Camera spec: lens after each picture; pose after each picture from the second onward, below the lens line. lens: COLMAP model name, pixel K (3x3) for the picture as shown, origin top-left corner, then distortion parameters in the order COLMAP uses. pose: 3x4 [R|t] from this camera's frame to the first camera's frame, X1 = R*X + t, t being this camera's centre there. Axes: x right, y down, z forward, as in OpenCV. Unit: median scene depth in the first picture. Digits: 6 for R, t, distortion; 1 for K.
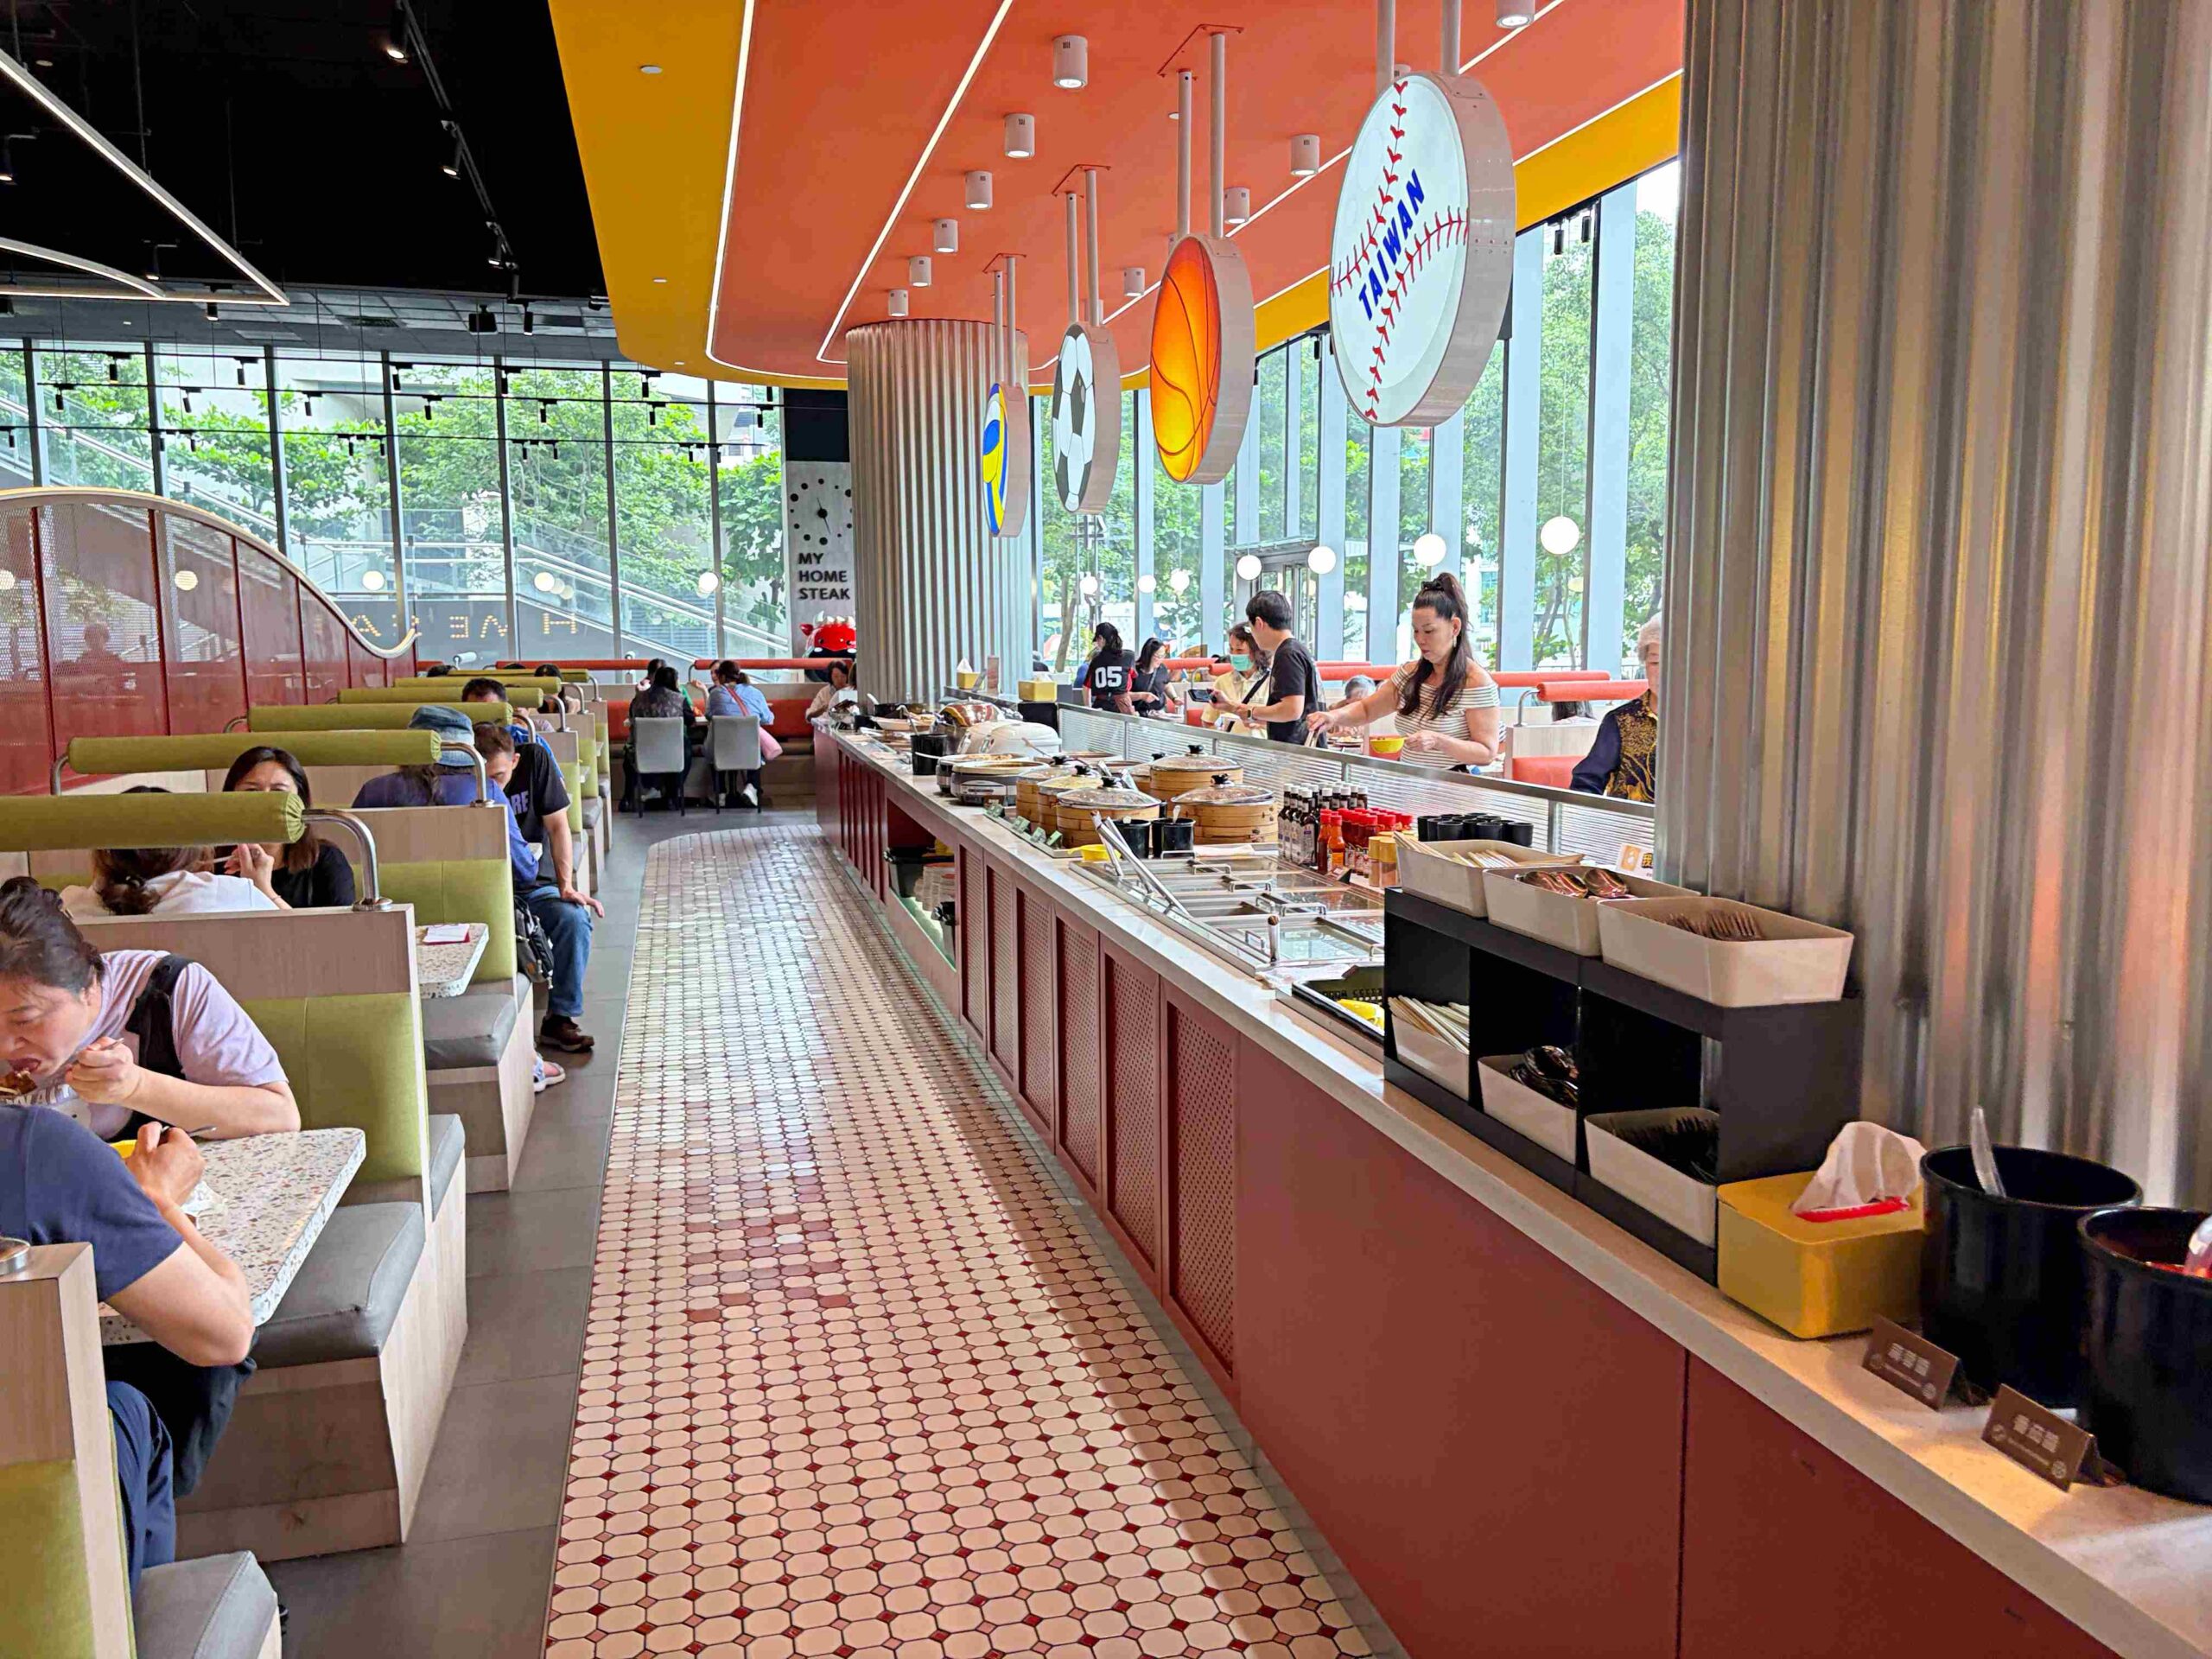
lens RADIAL K [[1695.3, 0, 1106.0], [0, 1695.3, 829.5], [0, 0, 1]] dist [0.000601, -0.000216]
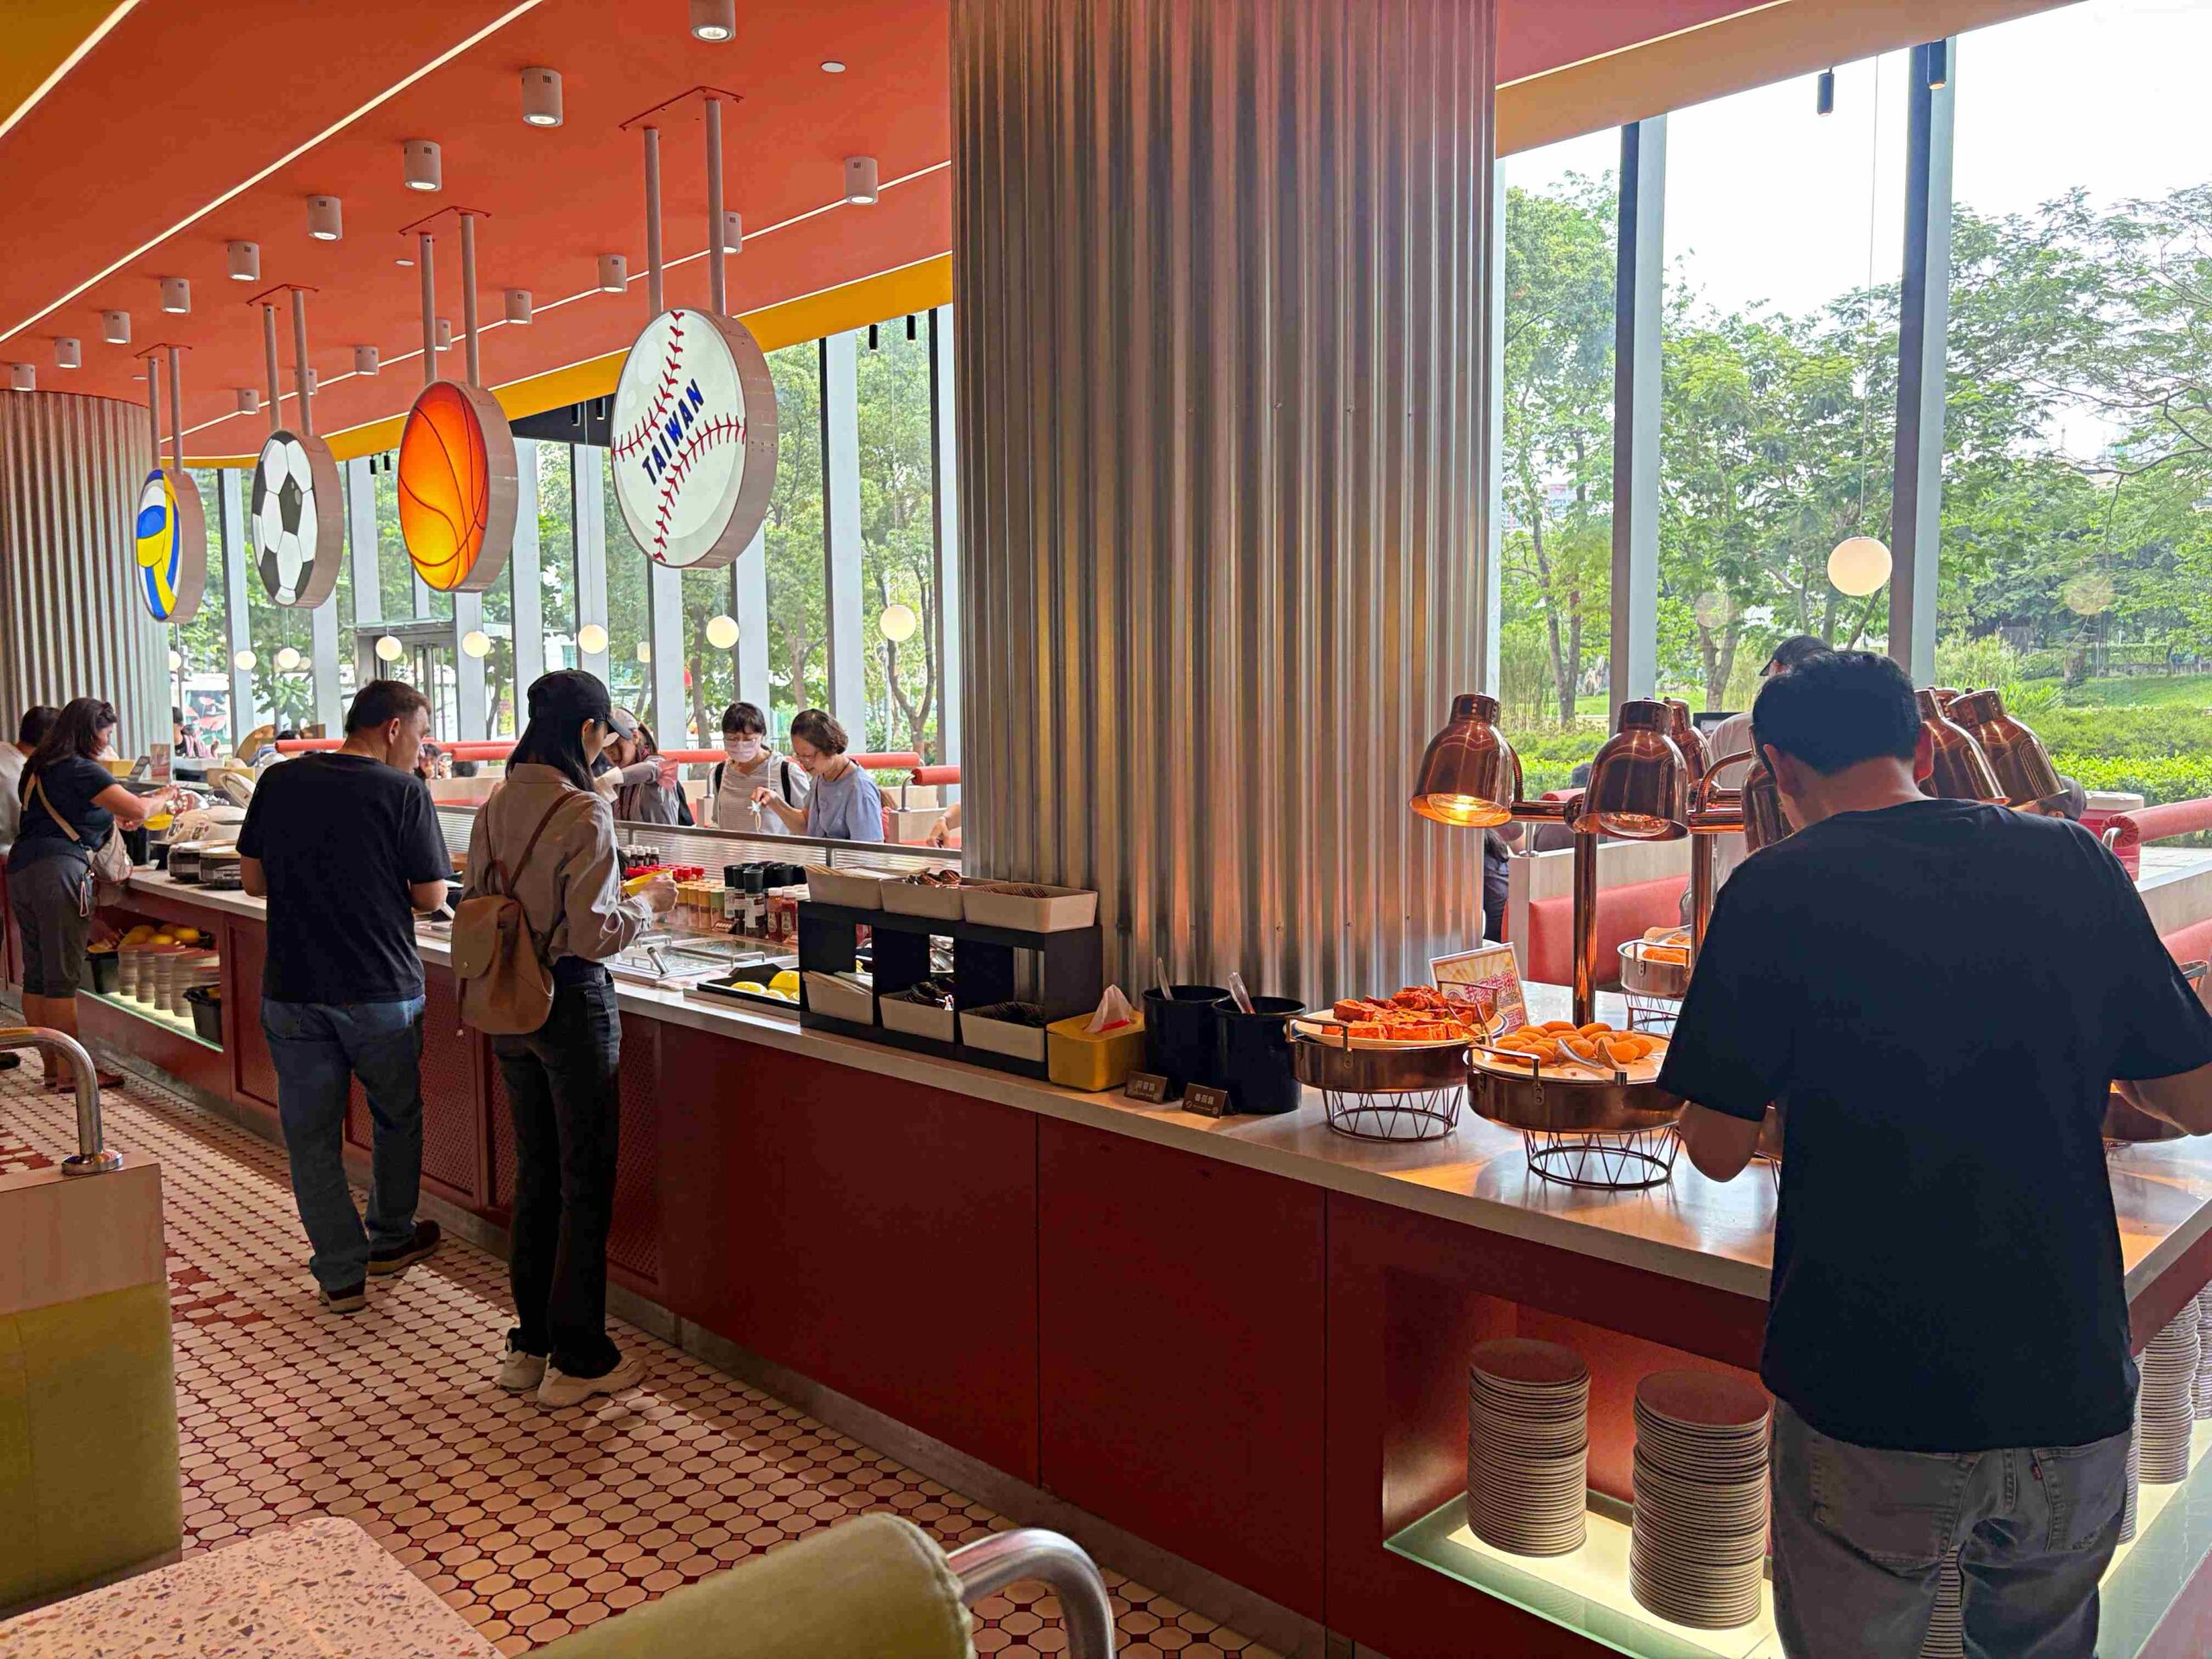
lens RADIAL K [[1695.3, 0, 1106.0], [0, 1695.3, 829.5], [0, 0, 1]] dist [0.000601, -0.000216]
pose [[0.865003, -0.044118, 0.499823, -0.212294], [0.064961, 0.997590, -0.024368, 0.015323], [-0.497543, 0.053547, 0.865785, -0.284049]]
